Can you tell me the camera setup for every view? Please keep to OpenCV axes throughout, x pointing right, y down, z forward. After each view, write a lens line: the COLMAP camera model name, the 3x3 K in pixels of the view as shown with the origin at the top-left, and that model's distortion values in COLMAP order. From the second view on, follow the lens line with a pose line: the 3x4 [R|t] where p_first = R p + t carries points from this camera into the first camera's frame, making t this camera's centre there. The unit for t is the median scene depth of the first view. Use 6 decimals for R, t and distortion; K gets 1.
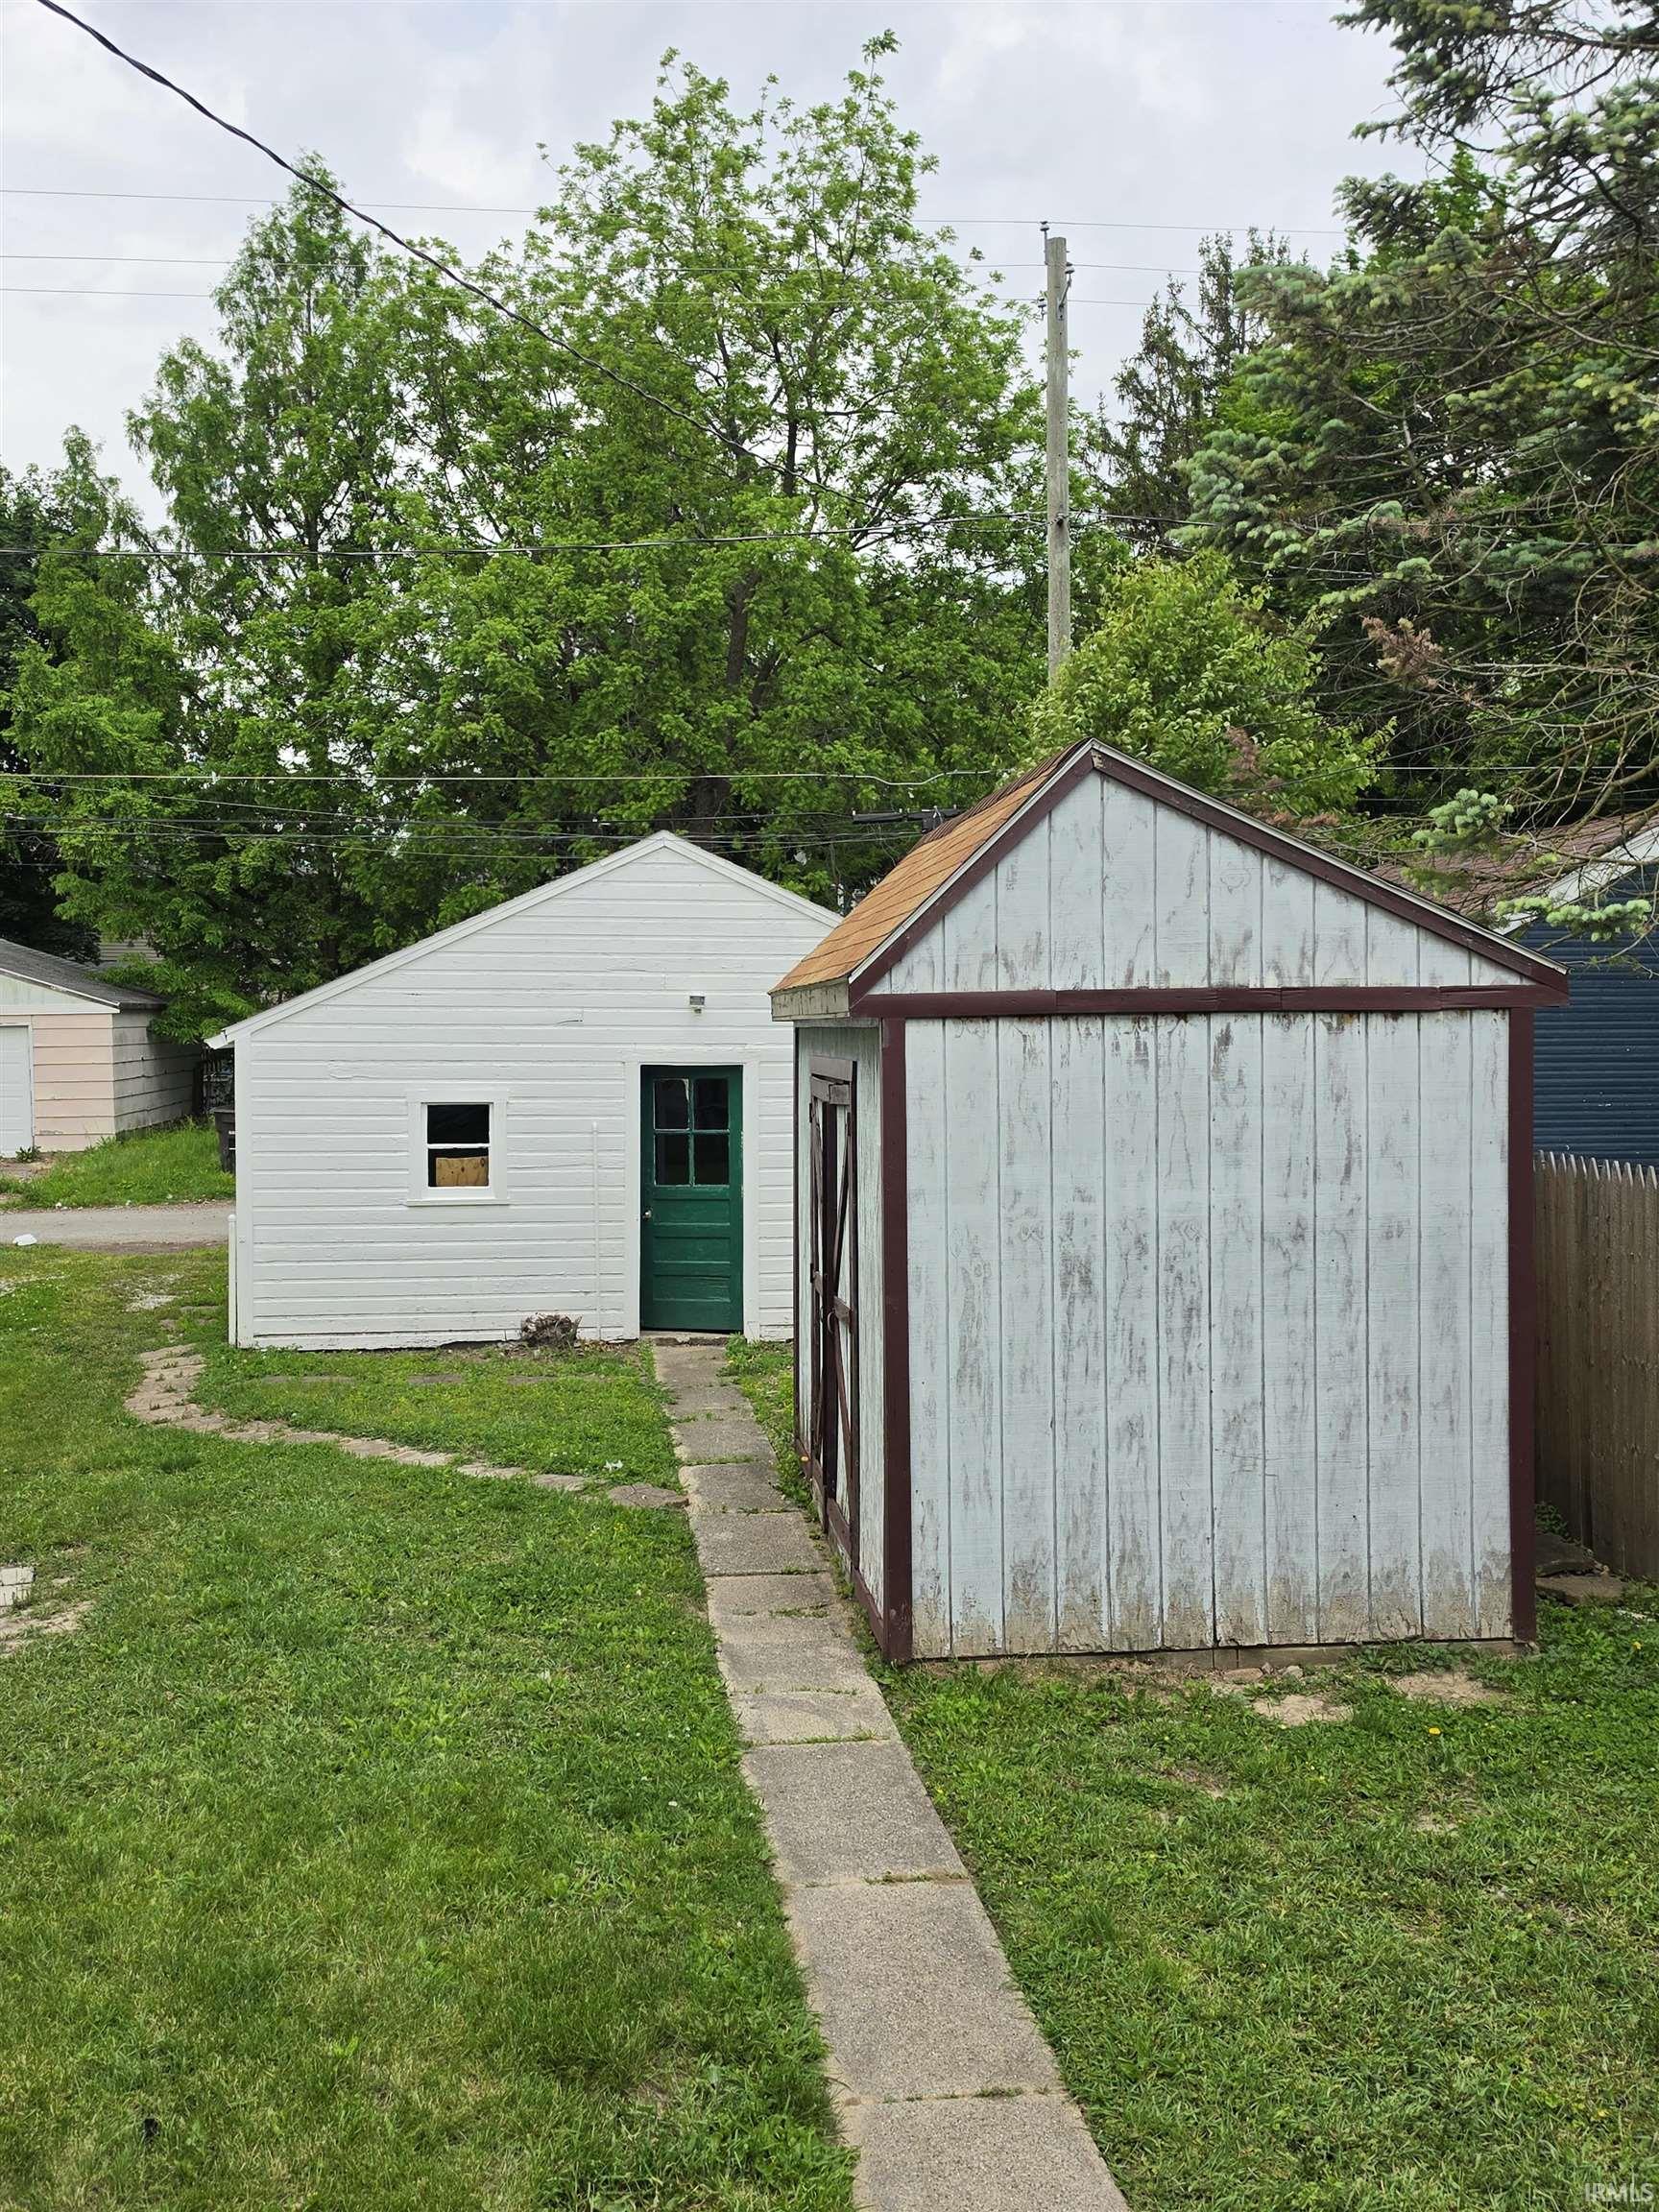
lens RADIAL K [[1978.4, 0, 829.5], [0, 1978.4, 1106.0], [0, 0, 1]] dist [0.033260, -0.002515]
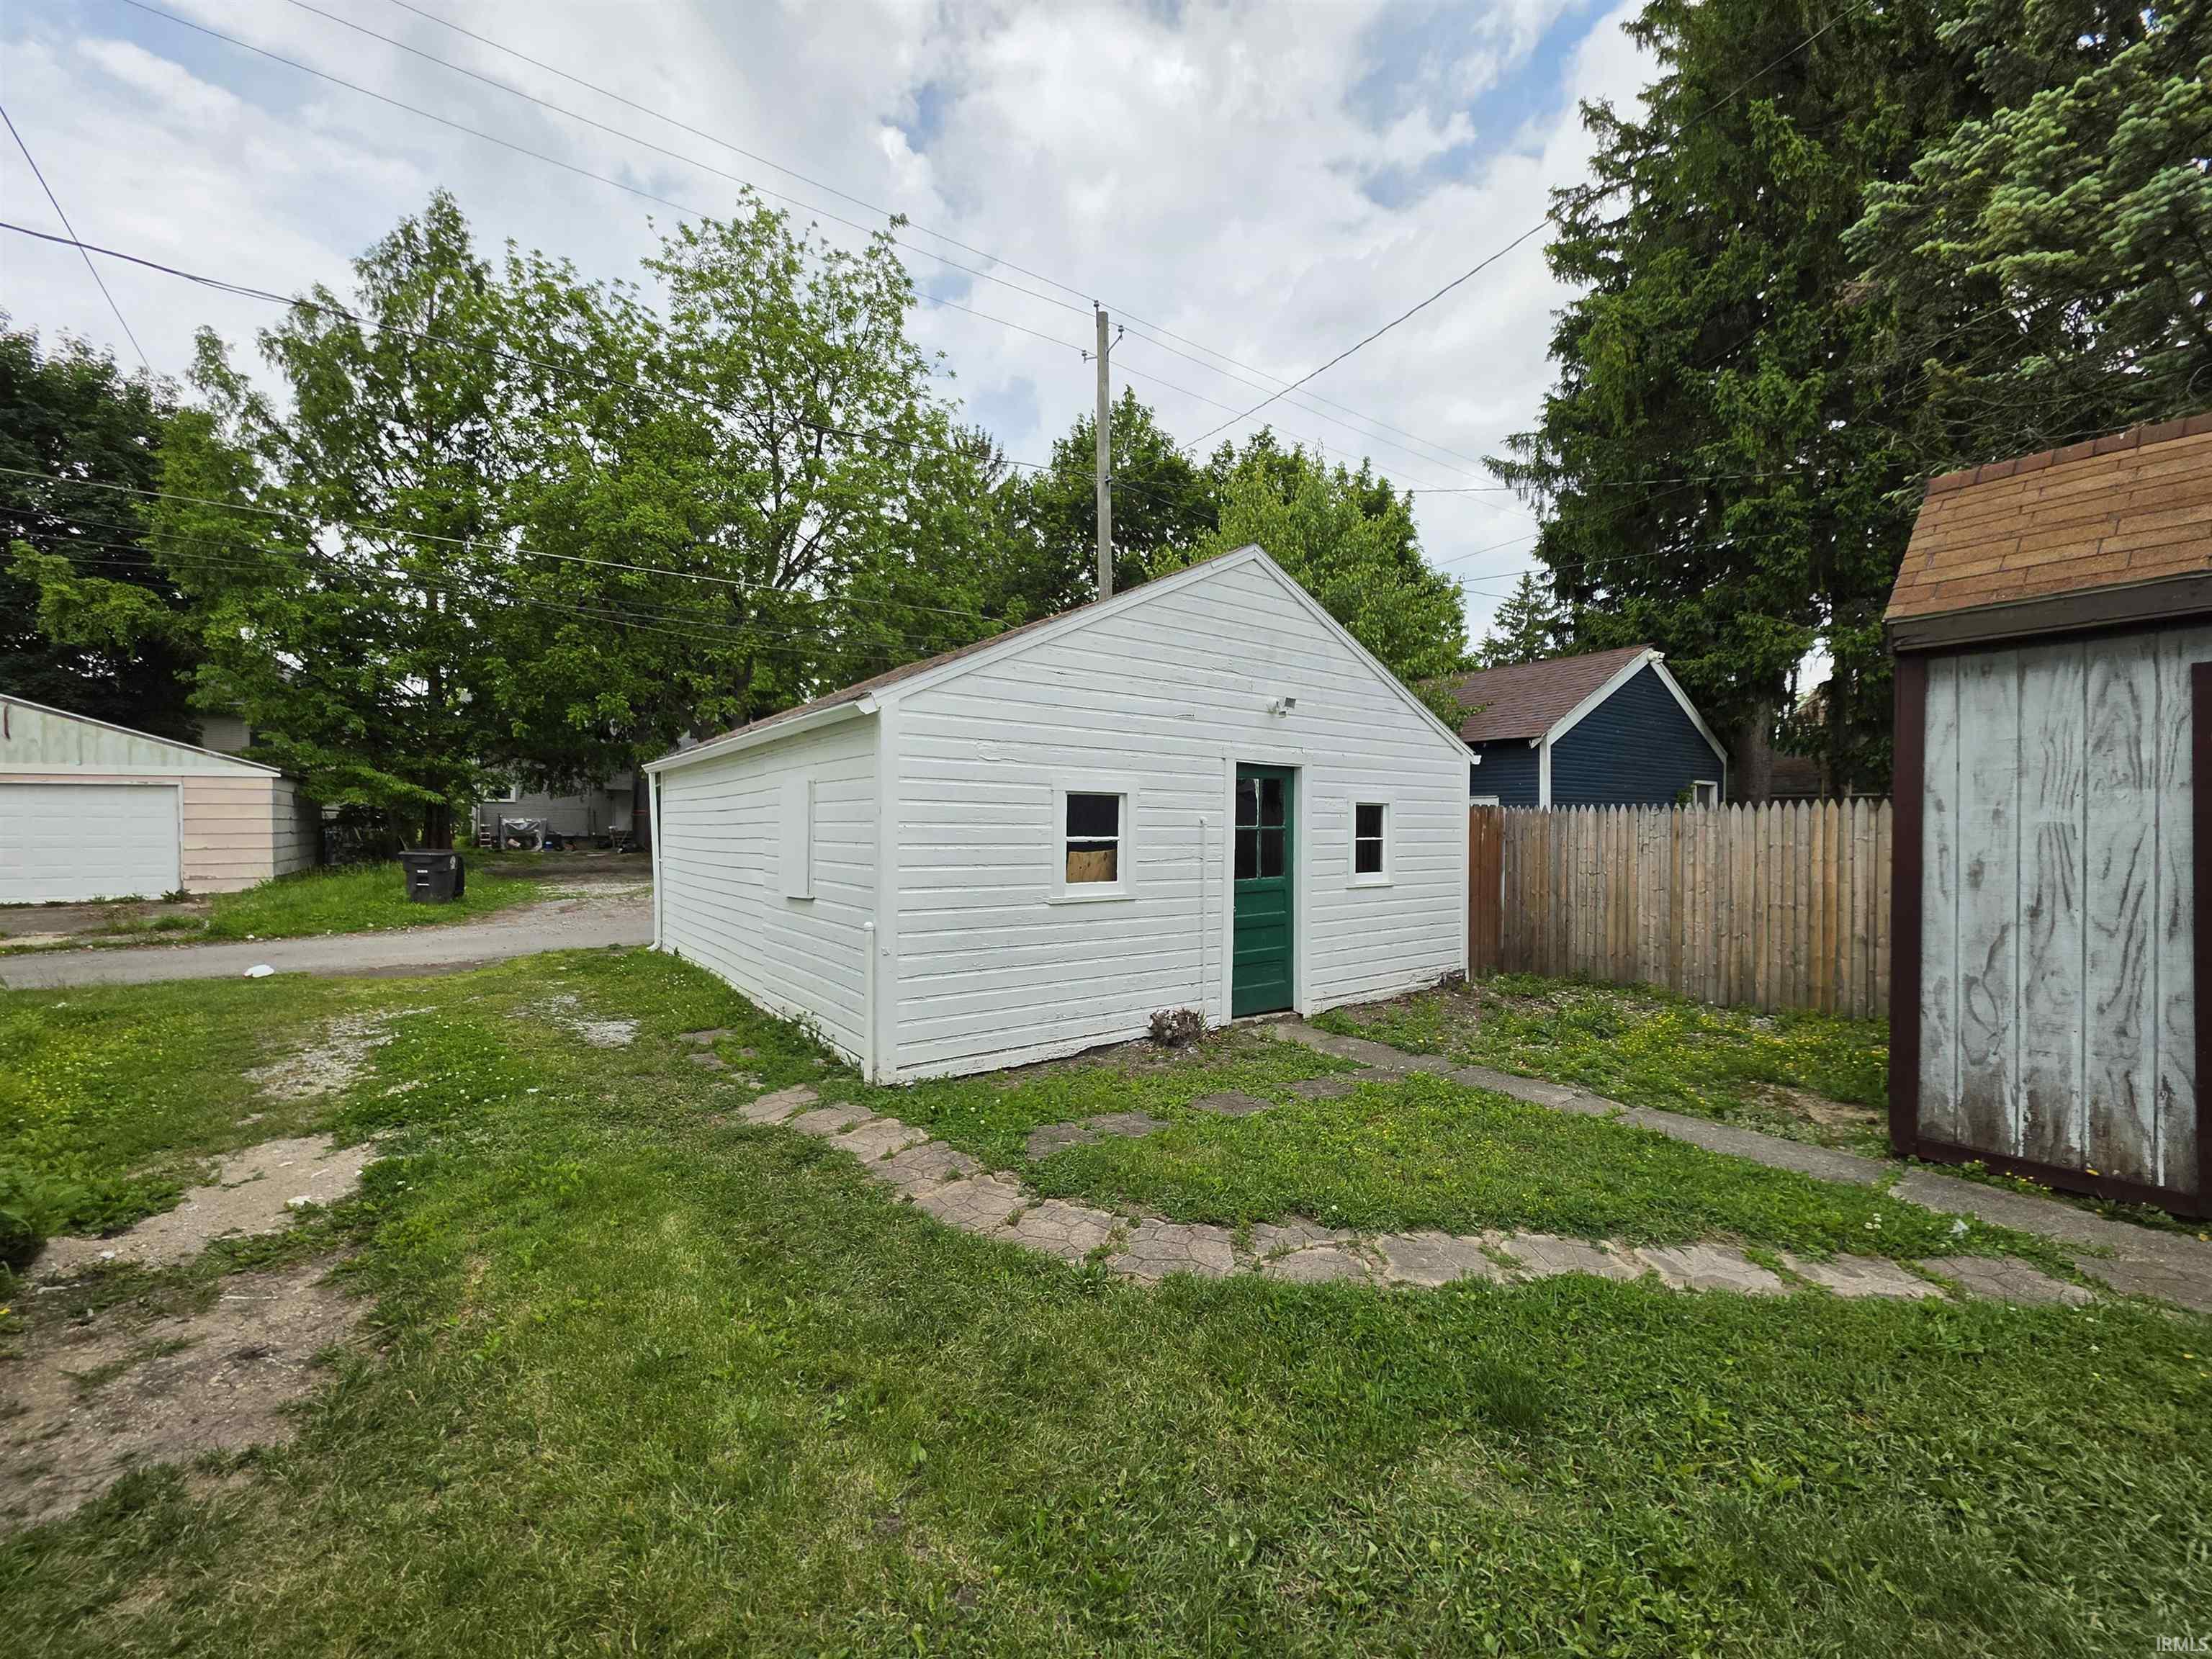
lens RADIAL K [[882.9, 0, 1098.4], [0, 882.9, 829.8], [0, 0, 1]] dist [-0.001073, 0.000107]
pose [[0.873571, 0.007281, 0.486643, -0.384241], [0.015681, 0.998948, -0.043096, 0.033568], [-0.486445, 0.045278, 0.872537, 0.619768]]
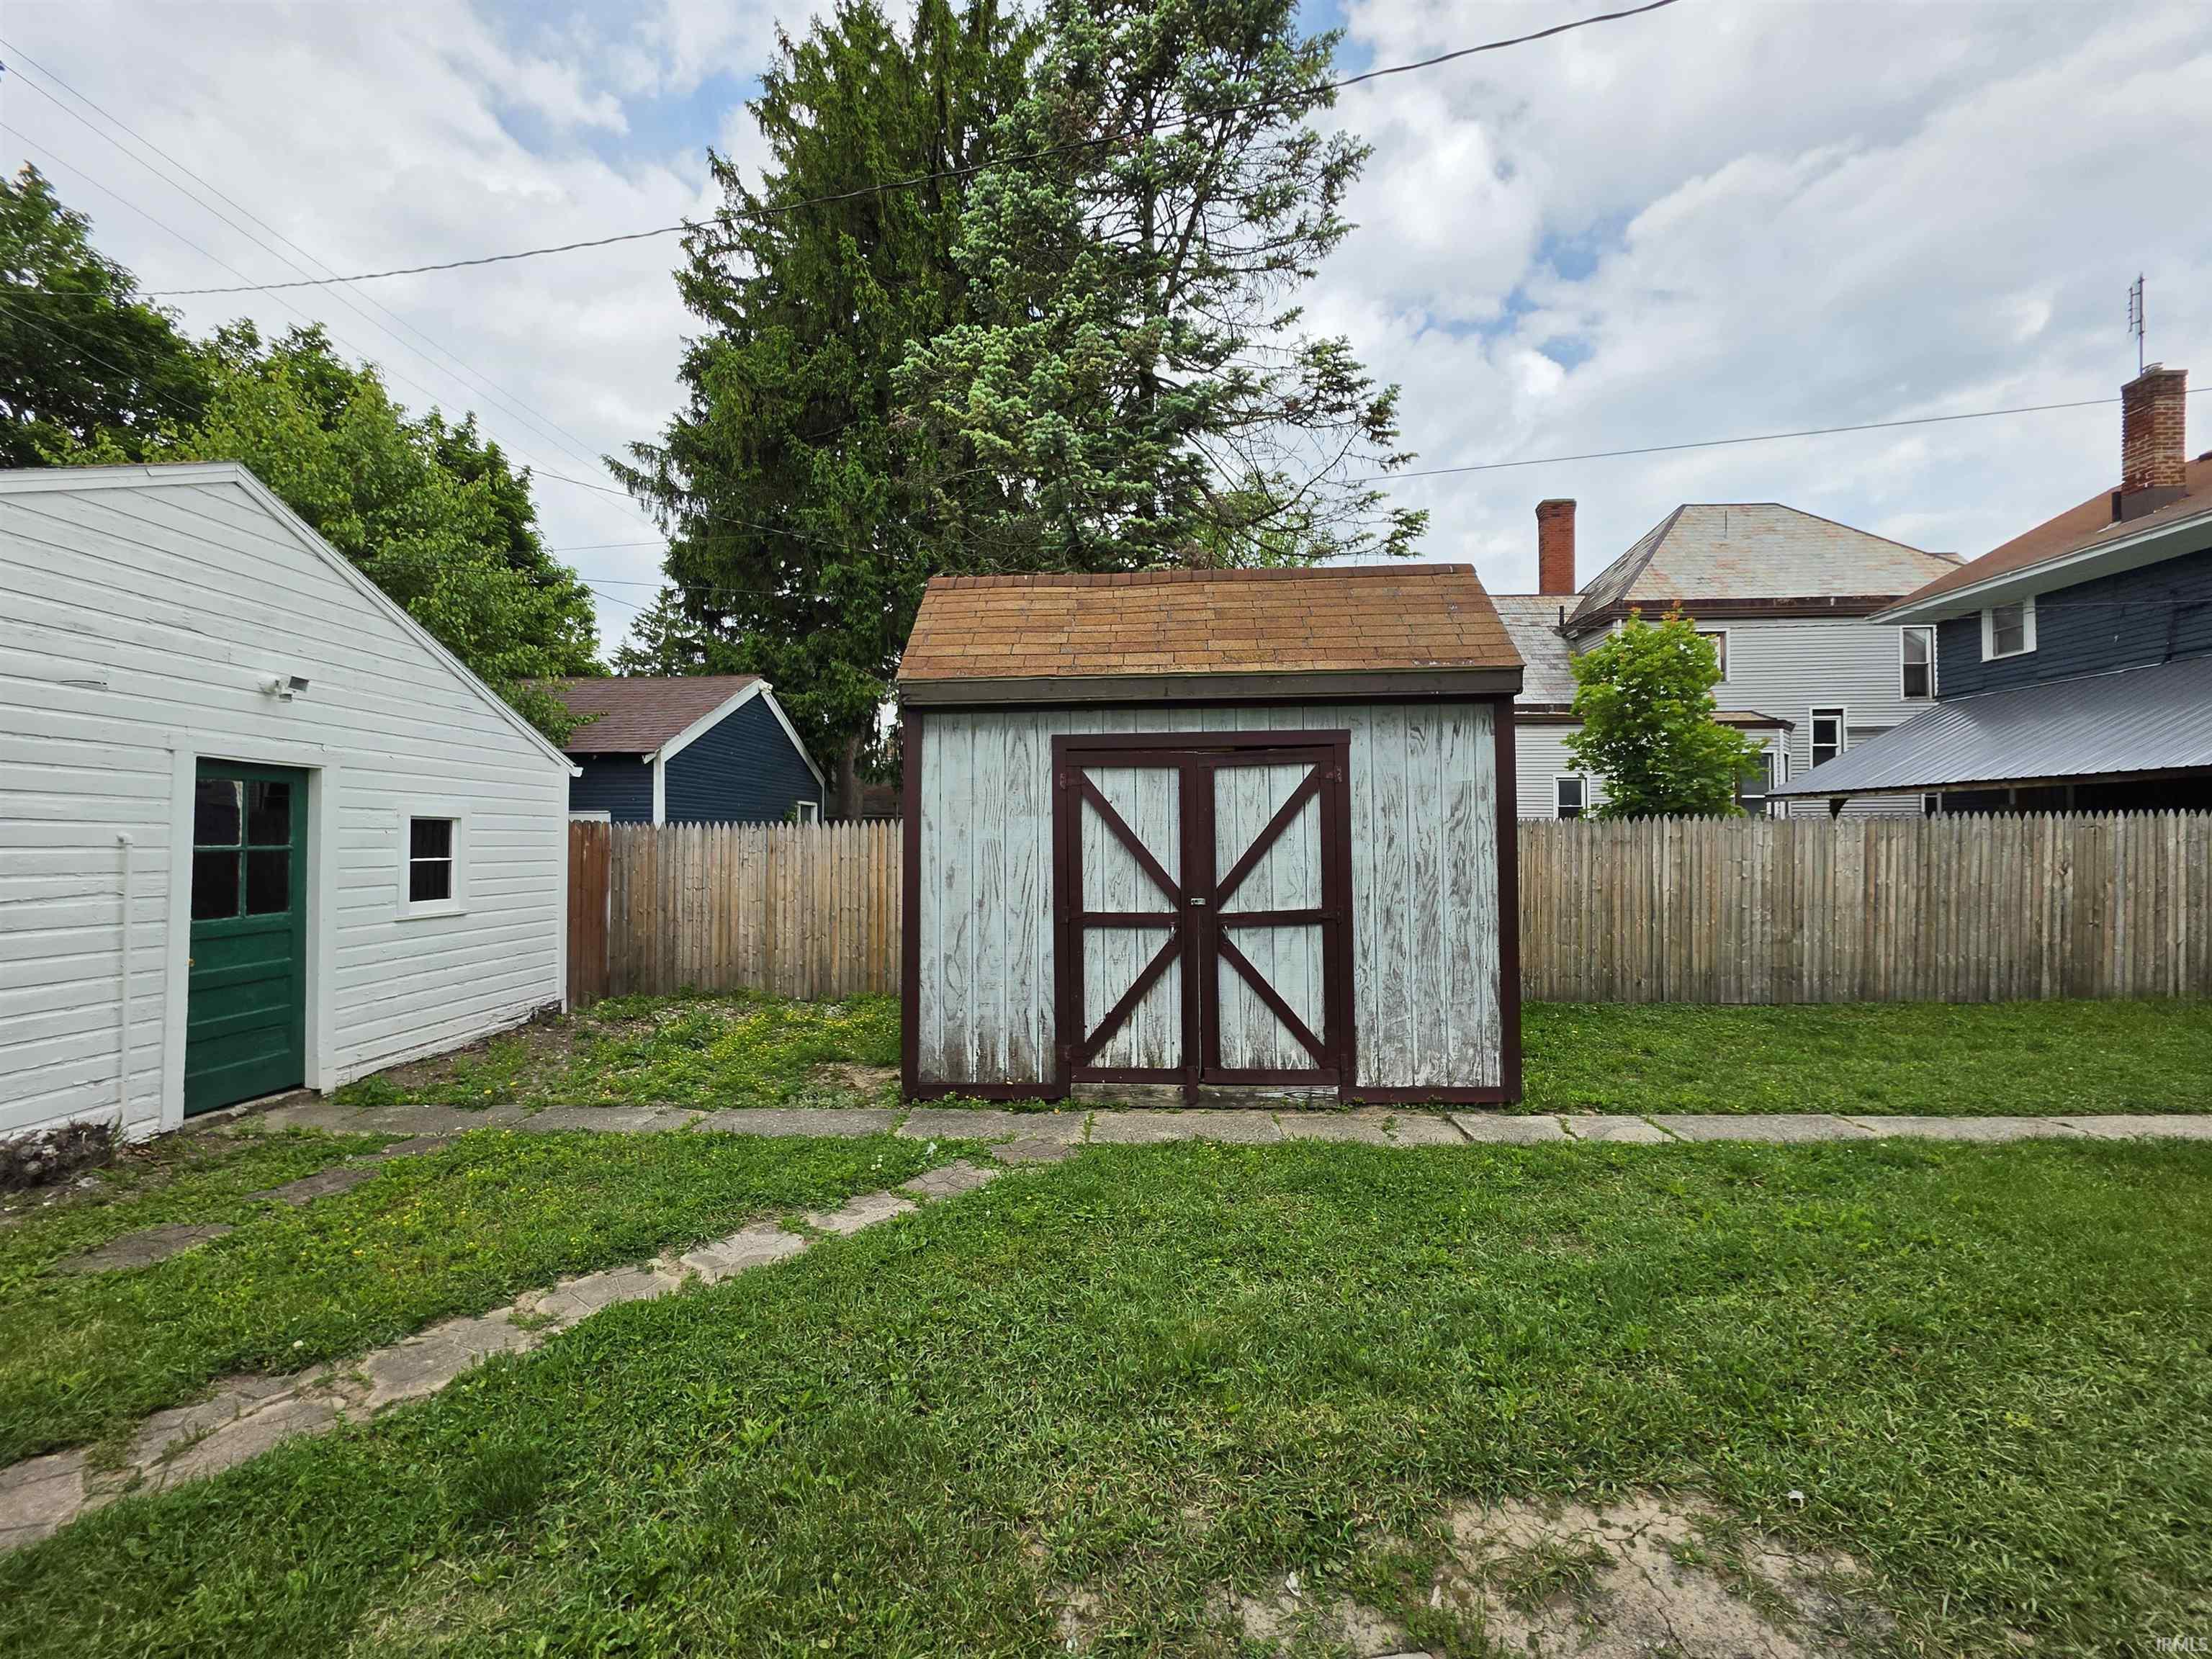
lens RADIAL K [[888.7, 0, 1096.1], [0, 888.7, 826.2], [0, 0, 1]] dist [0.001269, 0.000108]
pose [[0.177439, 0.023060, 0.983862, -0.364204], [0.051328, 0.998148, -0.032652, 0.033673], [-0.982792, 0.056294, 0.175927, 0.598091]]
